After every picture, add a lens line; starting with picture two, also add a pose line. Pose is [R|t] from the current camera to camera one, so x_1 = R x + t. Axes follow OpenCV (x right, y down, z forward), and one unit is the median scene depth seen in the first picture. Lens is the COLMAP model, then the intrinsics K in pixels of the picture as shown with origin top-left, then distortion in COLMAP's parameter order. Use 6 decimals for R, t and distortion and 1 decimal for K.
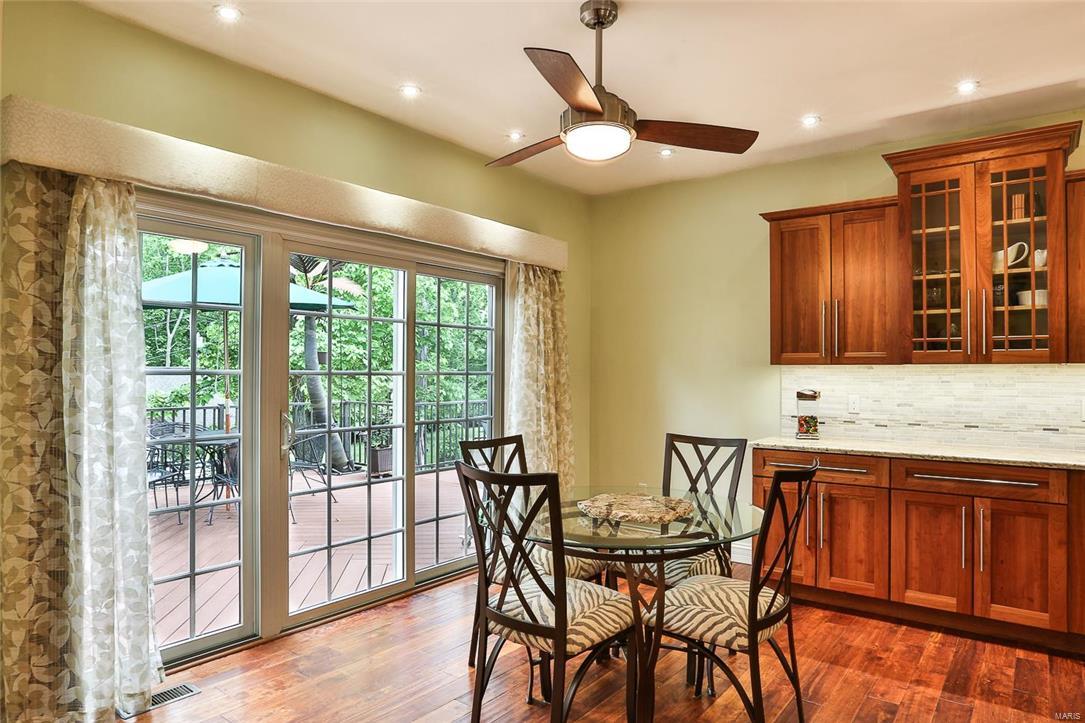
lens RADIAL K [[689.5, 0, 548.2], [0, 689.5, 359.5], [0, 0, 1]] dist [-0.026034, -0.001068]
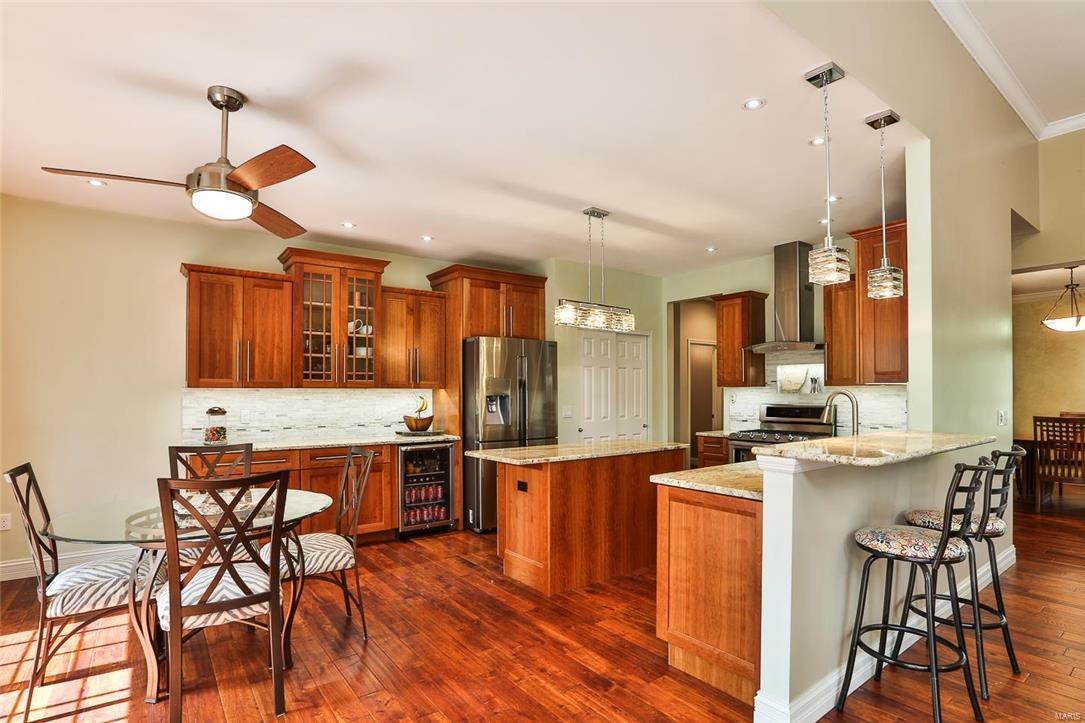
lens RADIAL K [[538.5, 0, 544.4], [0, 538.5, 392.4], [0, 0, 1]] dist [-0.028683, 0.000358]
pose [[0.277168, 0.001674, 0.960820, -0.474517], [-0.013043, 0.999913, 0.002020, 0.007237], [-0.960733, -0.013092, 0.277165, 0.141892]]
